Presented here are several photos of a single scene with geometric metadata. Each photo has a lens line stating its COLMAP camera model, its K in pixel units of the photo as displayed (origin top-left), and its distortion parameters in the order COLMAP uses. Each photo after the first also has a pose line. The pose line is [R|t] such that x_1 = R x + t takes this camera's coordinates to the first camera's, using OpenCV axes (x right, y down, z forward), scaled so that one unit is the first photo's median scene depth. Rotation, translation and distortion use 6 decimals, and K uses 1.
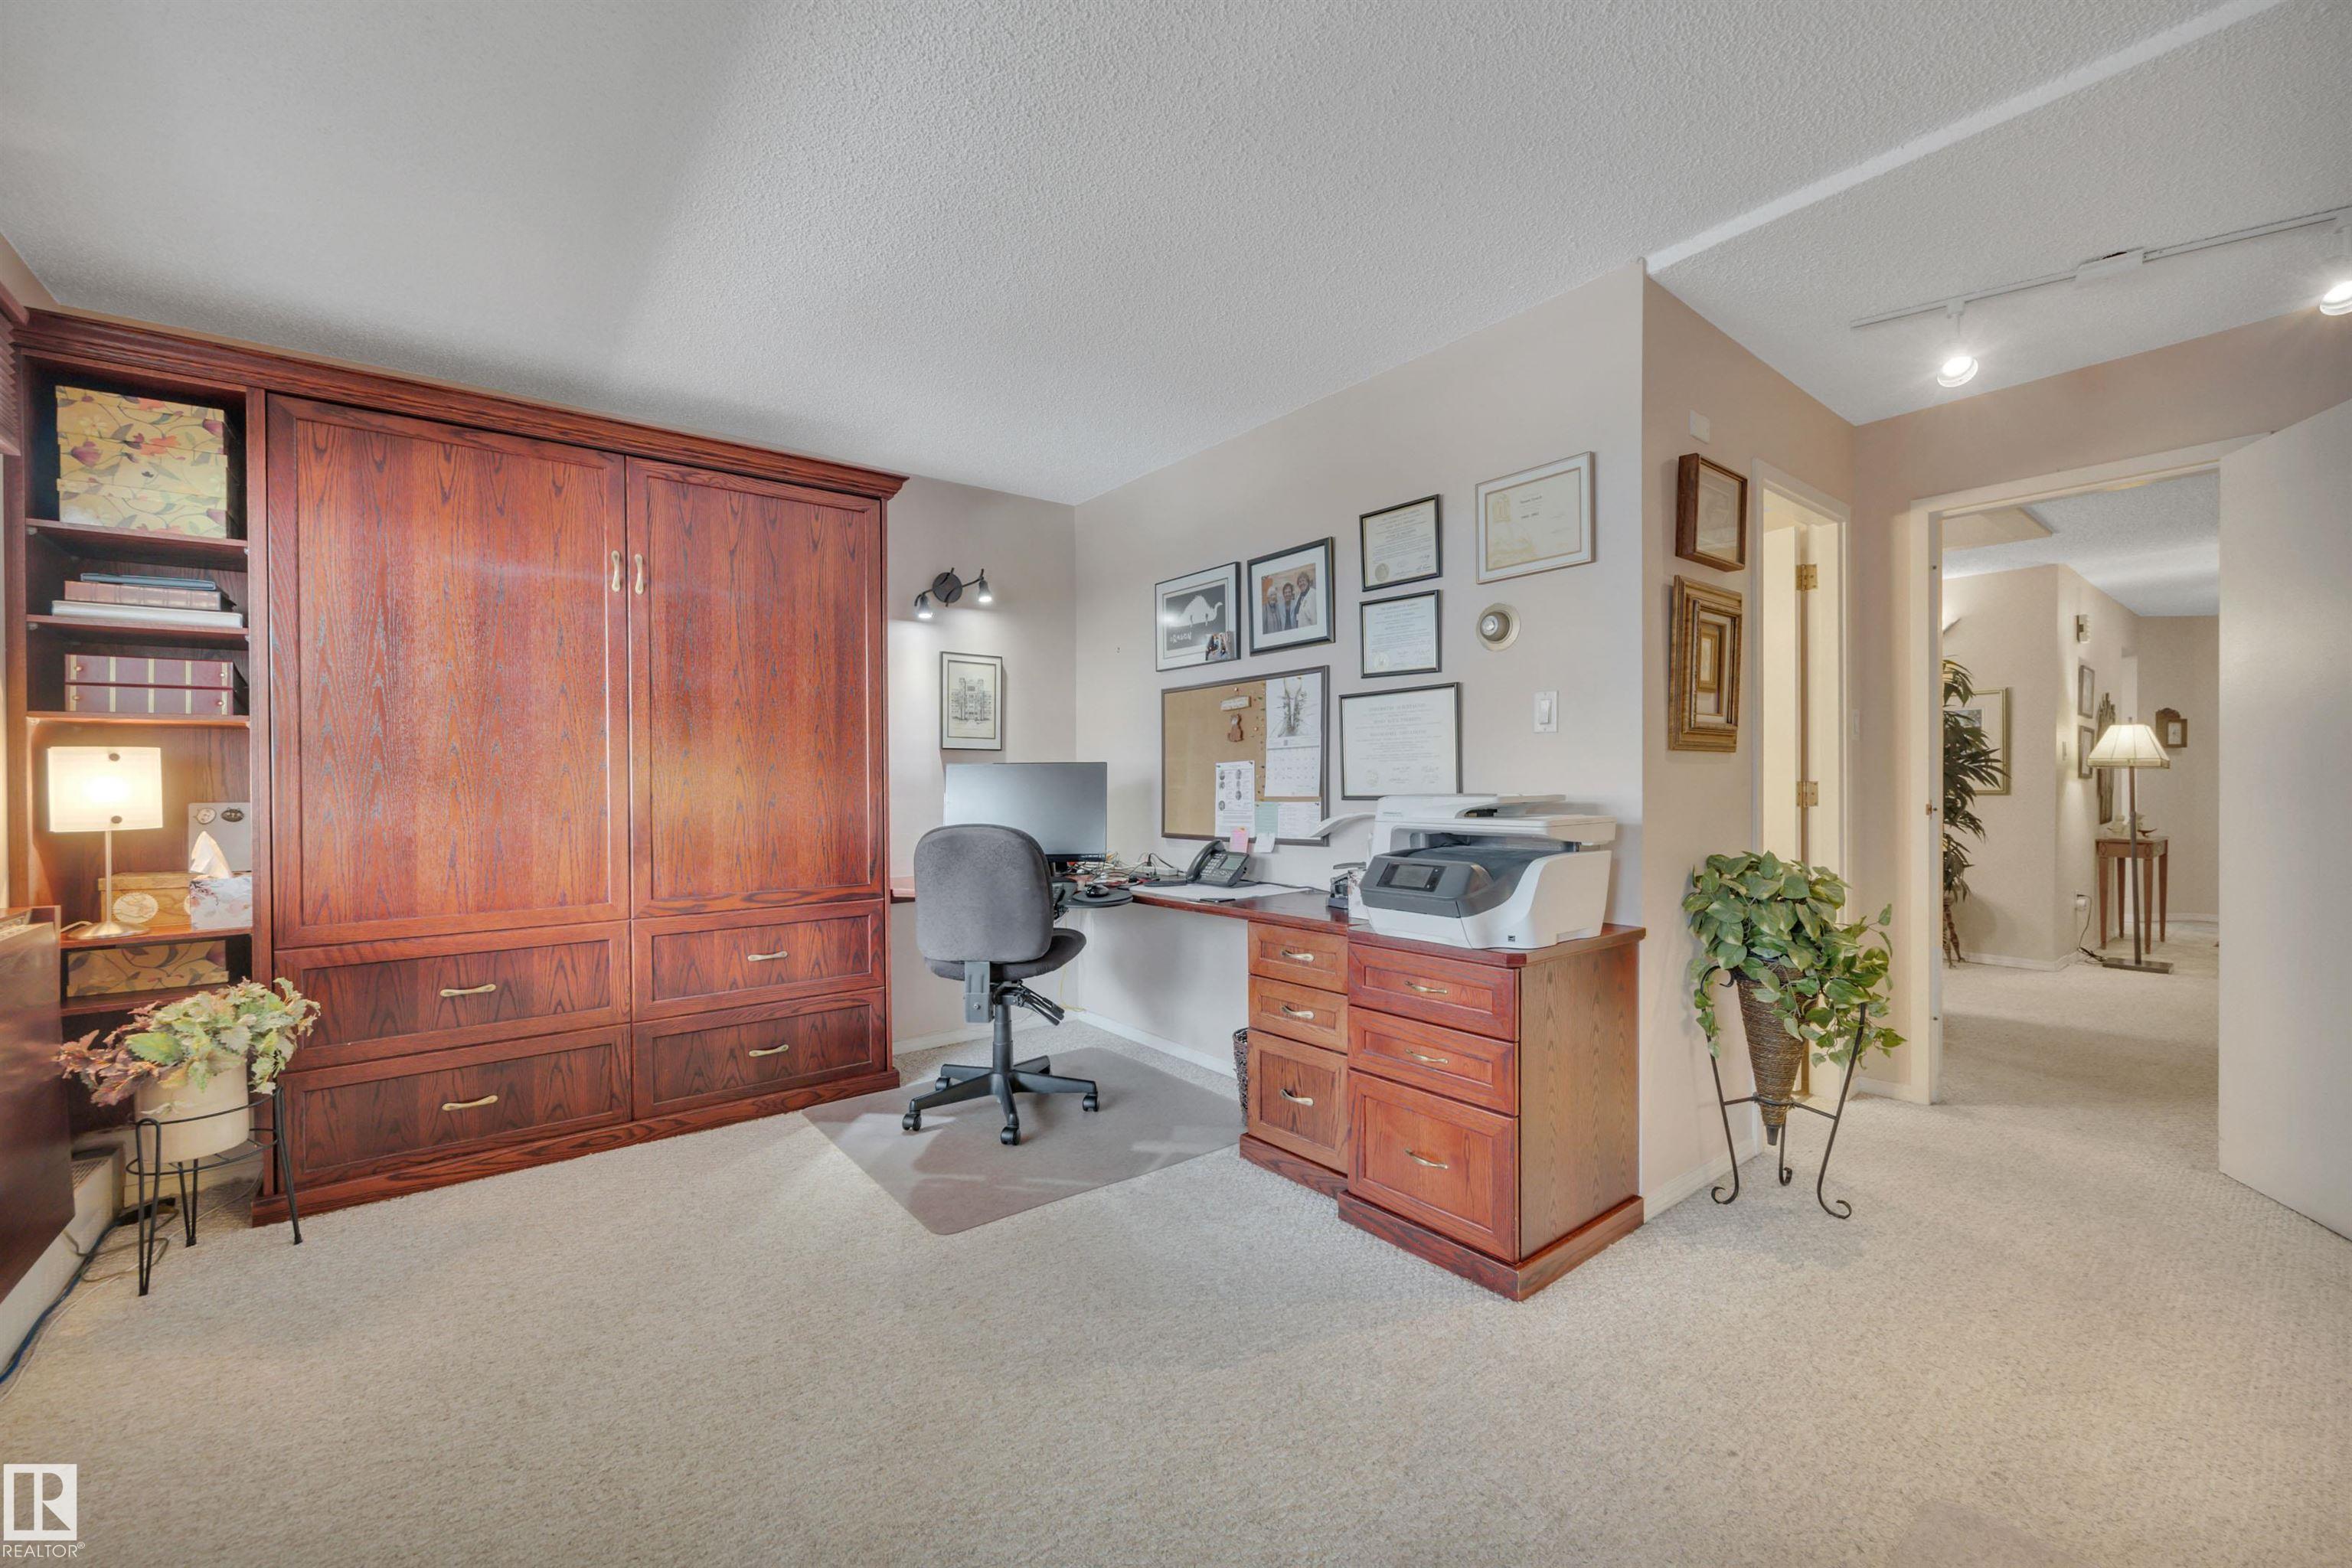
lens RADIAL K [[986.0, 0, 1174.1], [0, 986.0, 794.3], [0, 0, 1]] dist [0.002669, 0.000186]
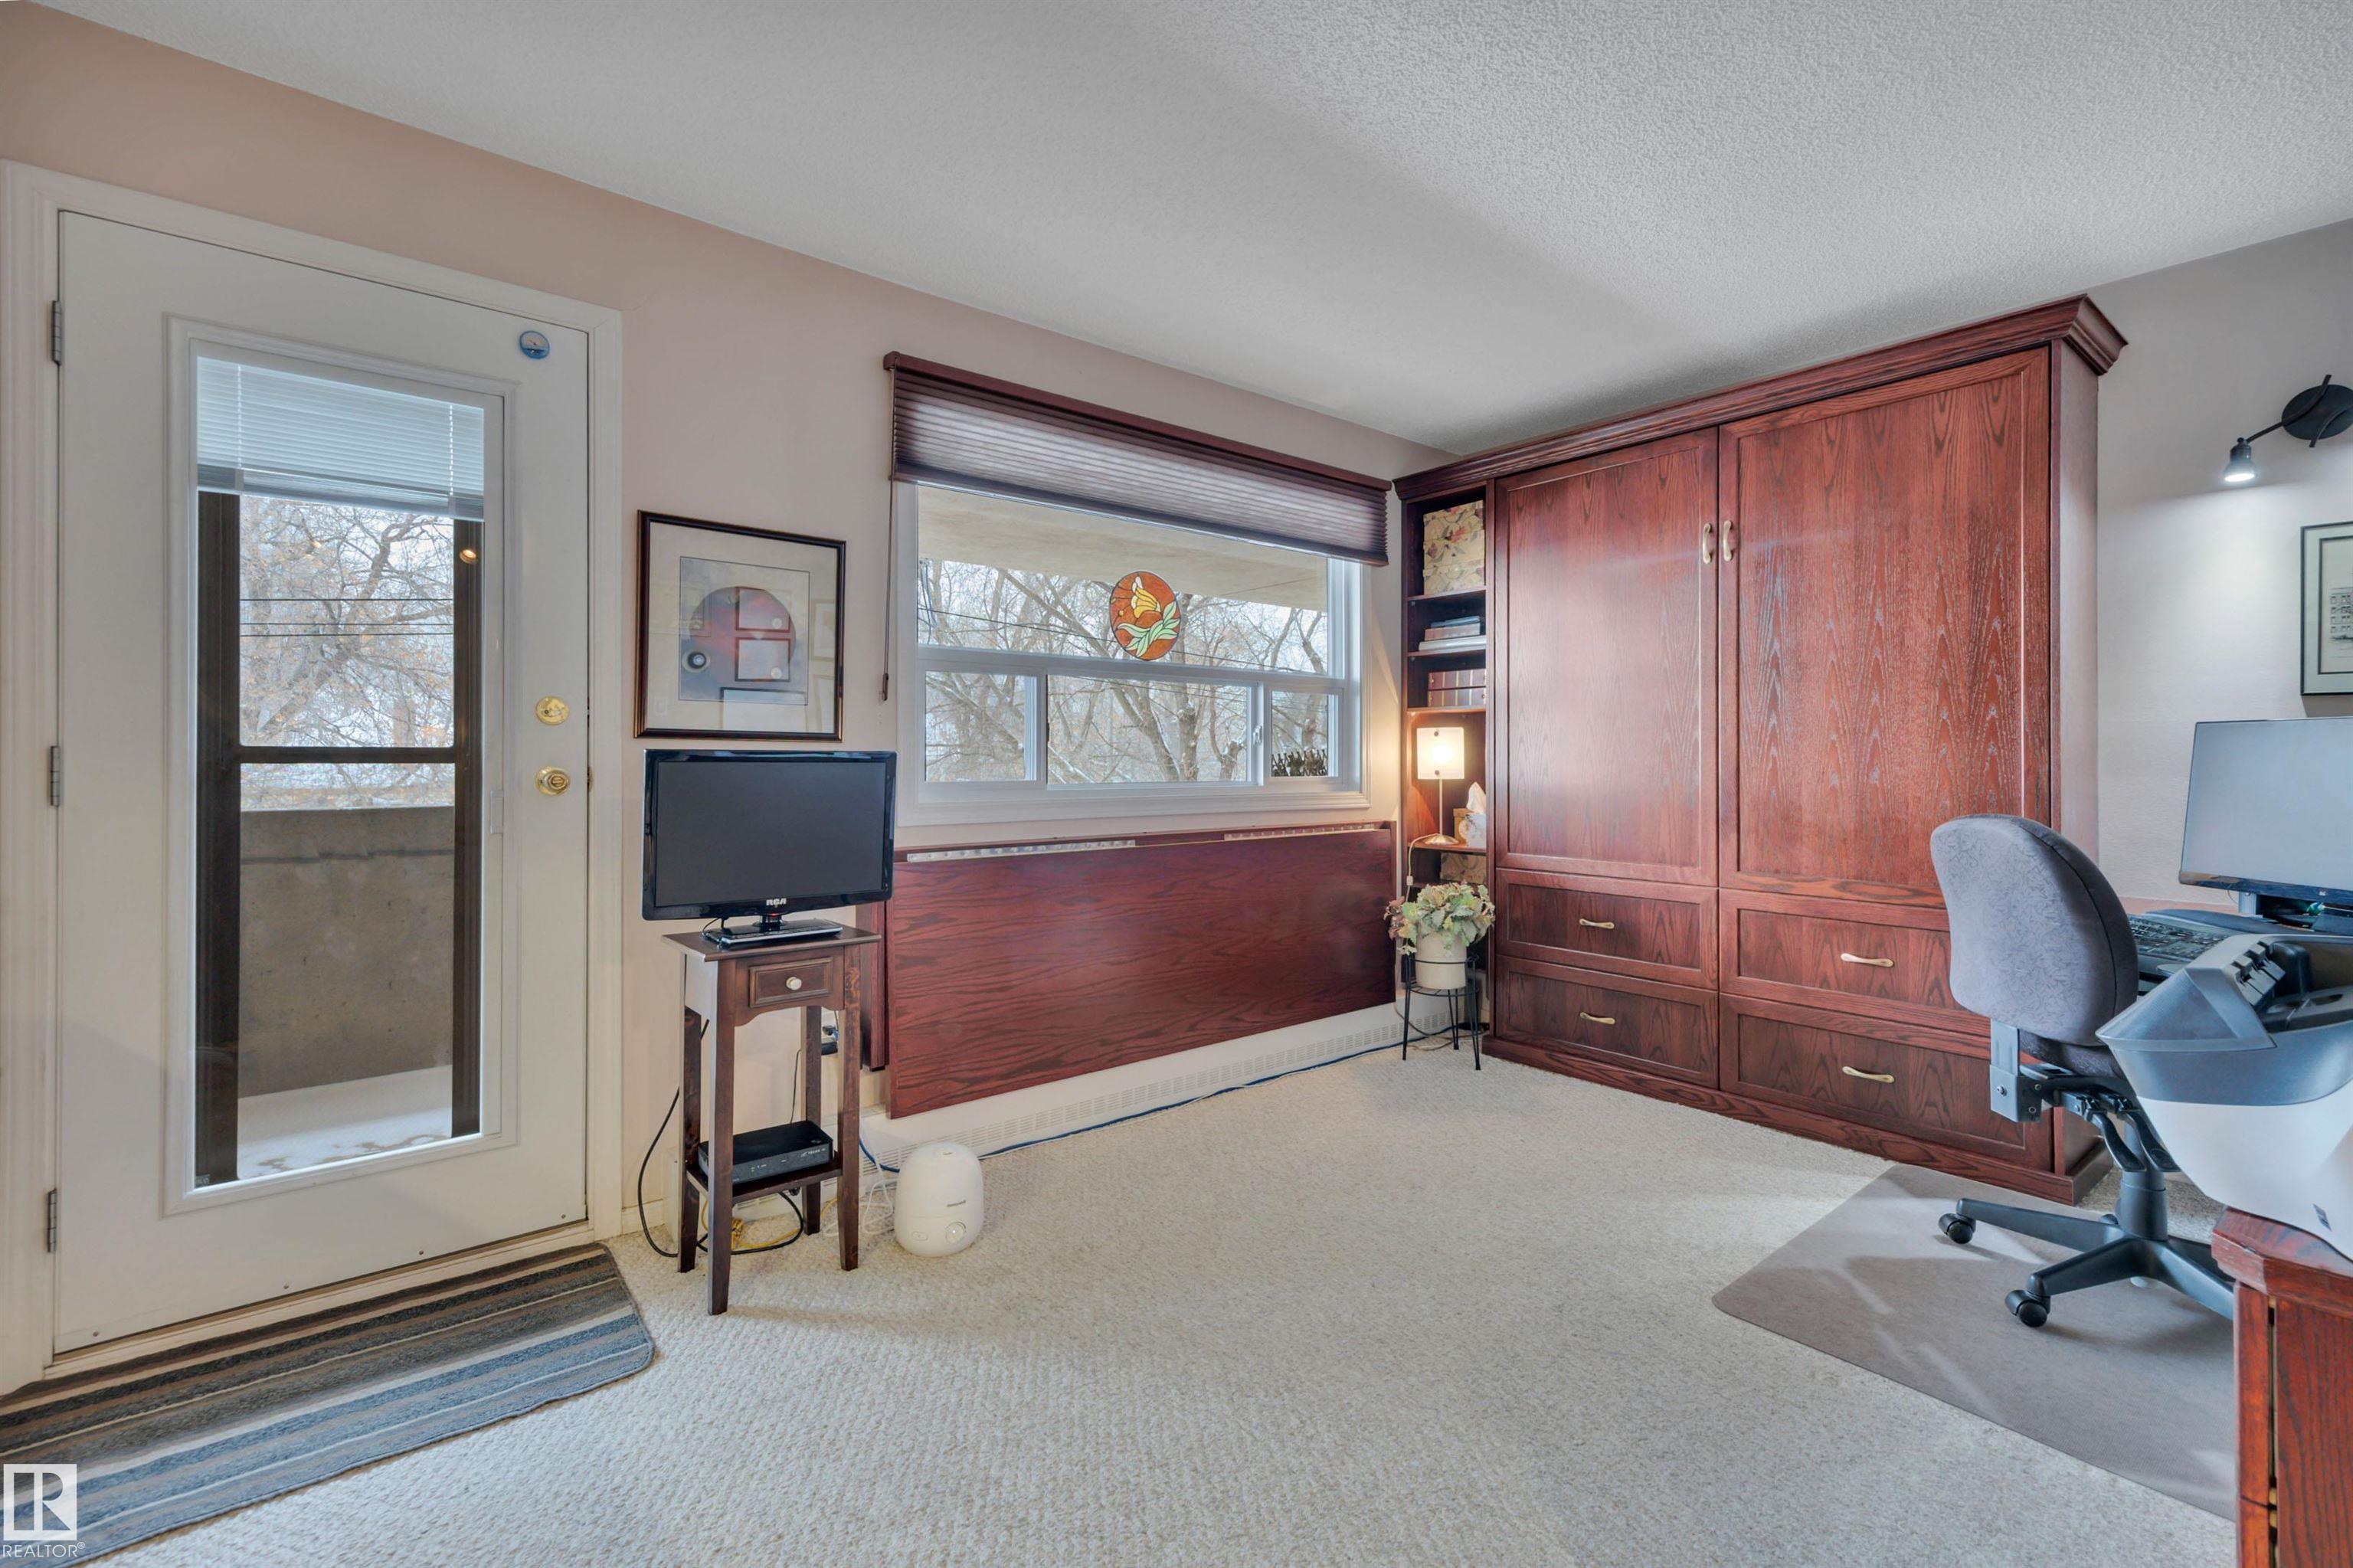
lens RADIAL K [[1056.6, 0, 1171.4], [0, 1056.6, 756.9], [0, 0, 1]] dist [0.039970, 0.000167]
pose [[0.006118, 0.009940, -0.999932, 0.534949], [-0.015426, 0.999833, 0.009844, -0.008066], [0.999862, 0.015365, 0.006270, 0.440013]]
